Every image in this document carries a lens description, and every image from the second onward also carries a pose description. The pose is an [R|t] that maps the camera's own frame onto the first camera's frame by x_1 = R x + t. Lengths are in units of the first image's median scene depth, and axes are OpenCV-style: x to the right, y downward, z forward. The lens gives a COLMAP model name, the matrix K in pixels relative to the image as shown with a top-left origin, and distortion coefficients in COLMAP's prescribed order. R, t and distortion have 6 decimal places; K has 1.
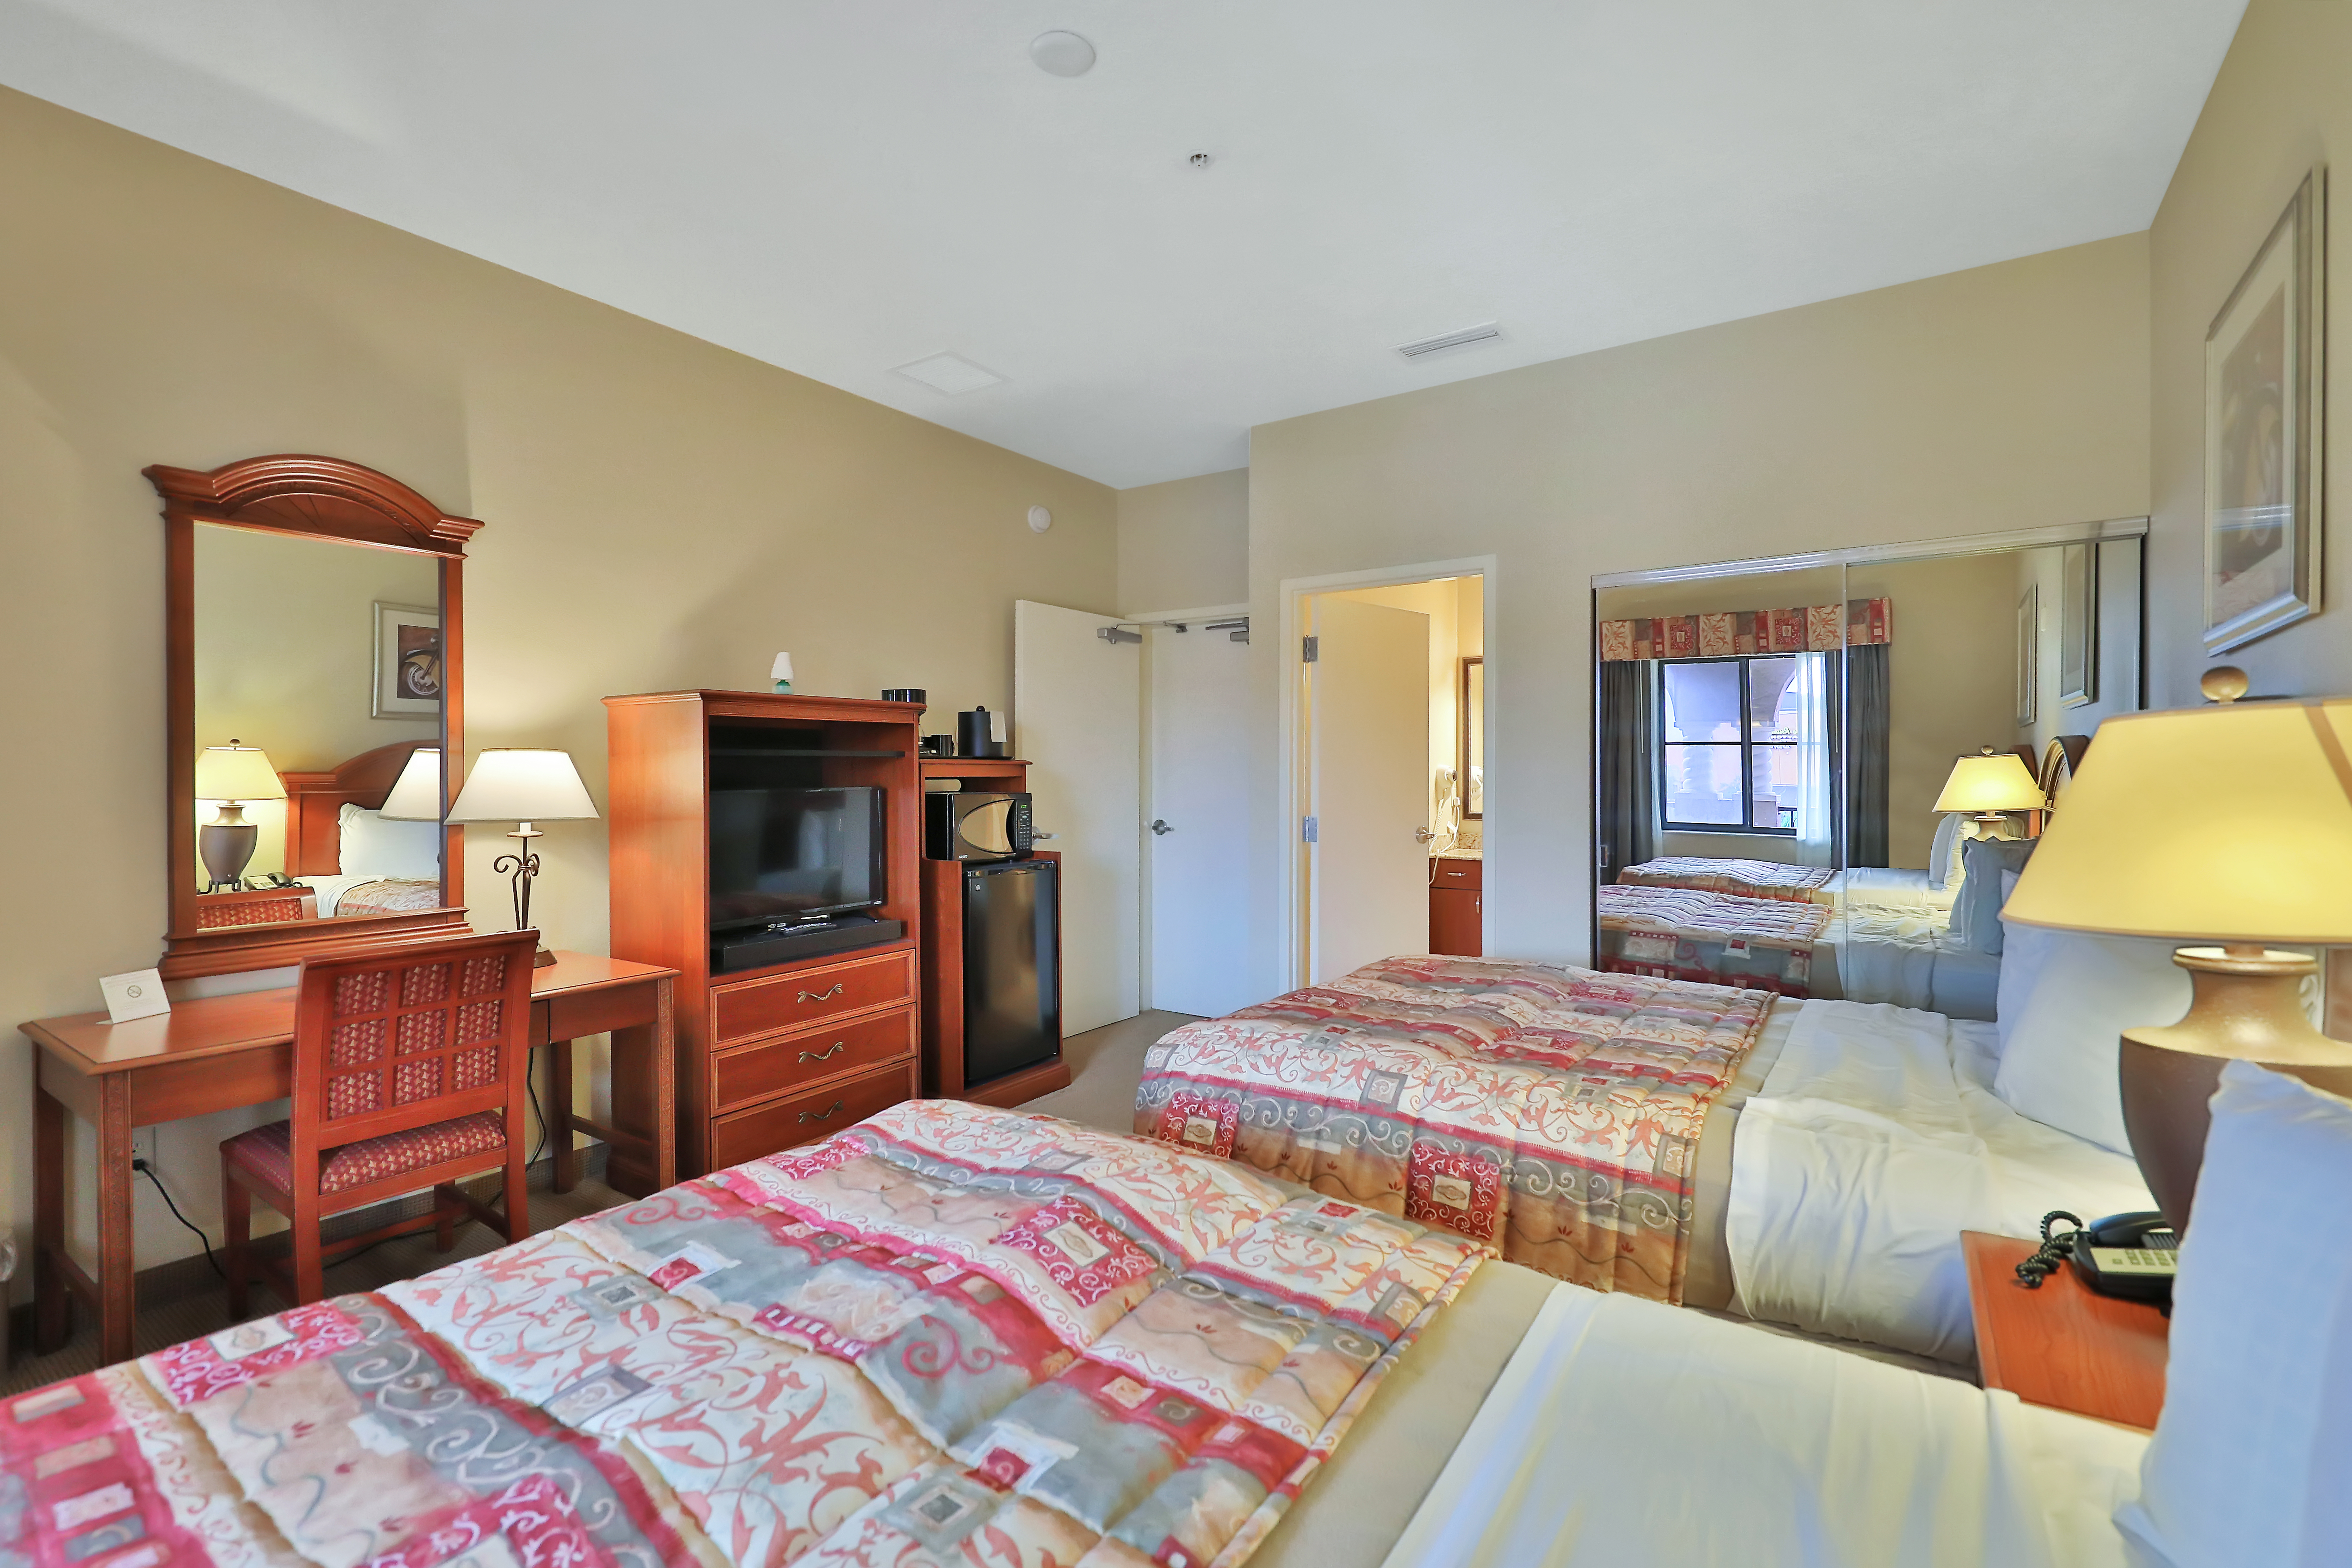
lens RADIAL K [[1006.8, 0, 1176.0], [0, 1006.8, 784.0], [0, 0, 1]] dist [-0.000209, -0.000027]
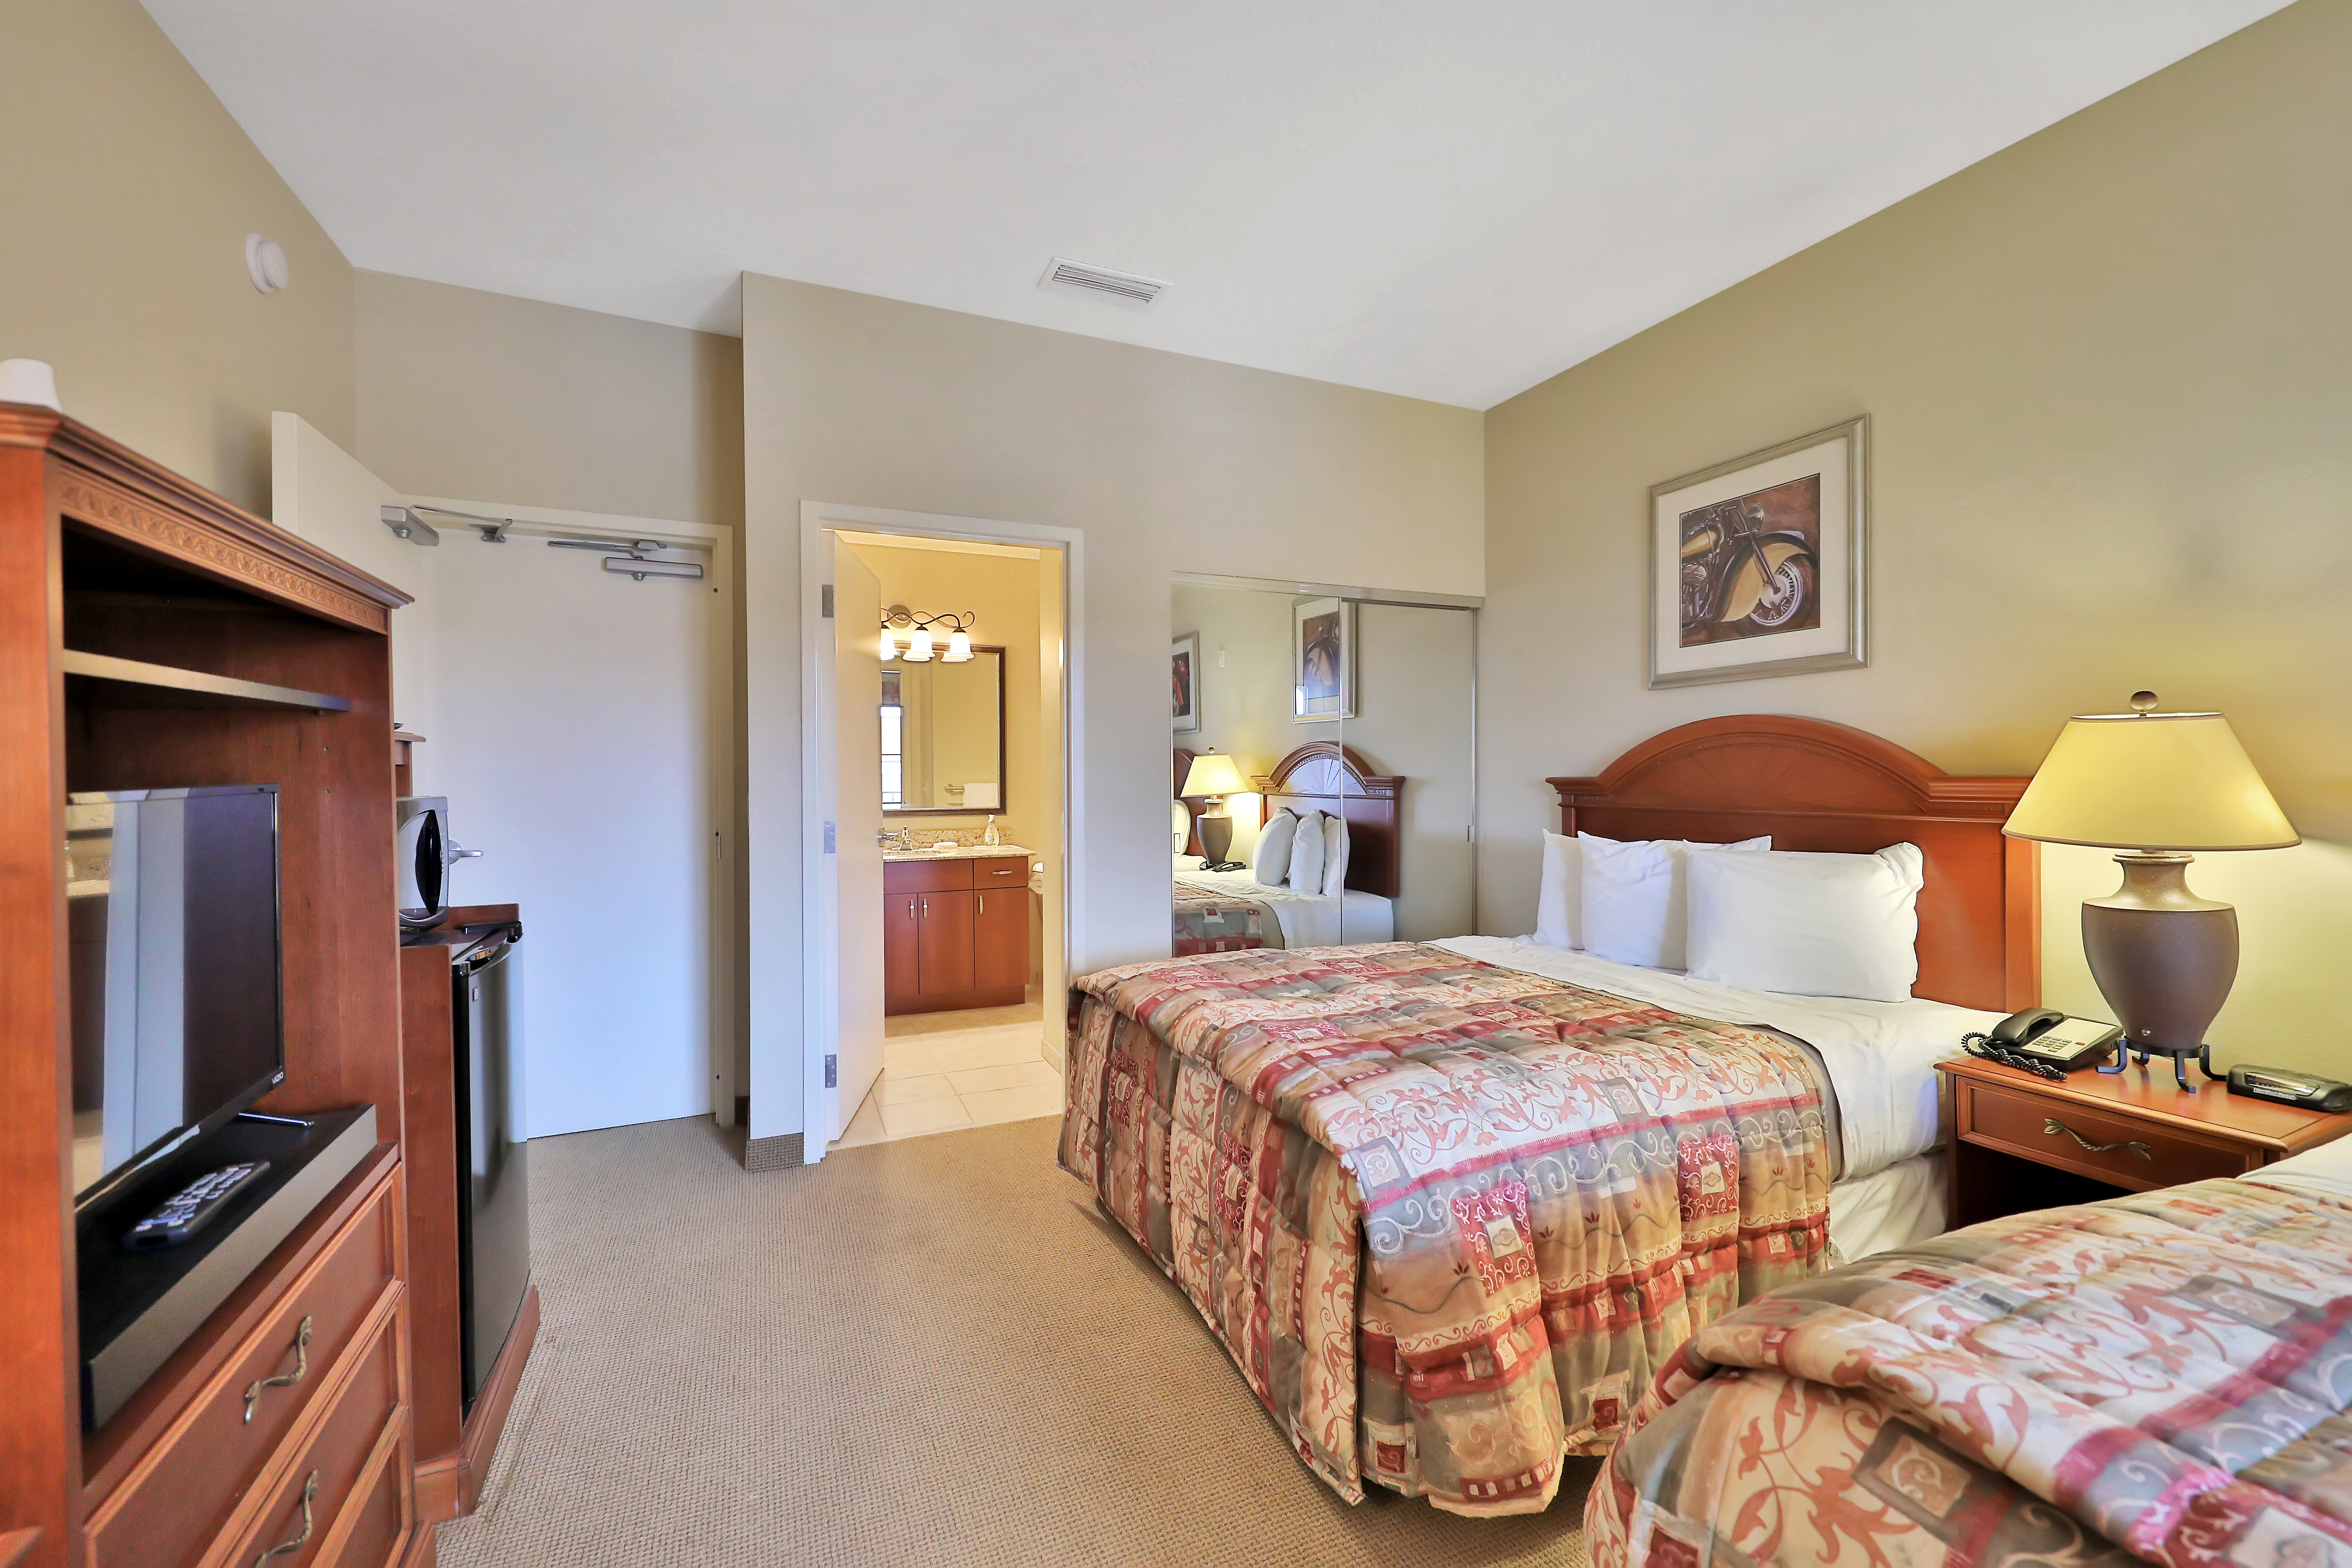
lens RADIAL K [[946.6, 0, 1154.1], [0, 946.6, 780.0], [0, 0, 1]] dist [0.013434, -0.007204]
pose [[0.526878, -0.011367, 0.849865, -0.717639], [0.014132, 0.999890, 0.004612, 0.003077], [-0.849824, 0.009580, 0.526980, 0.868433]]
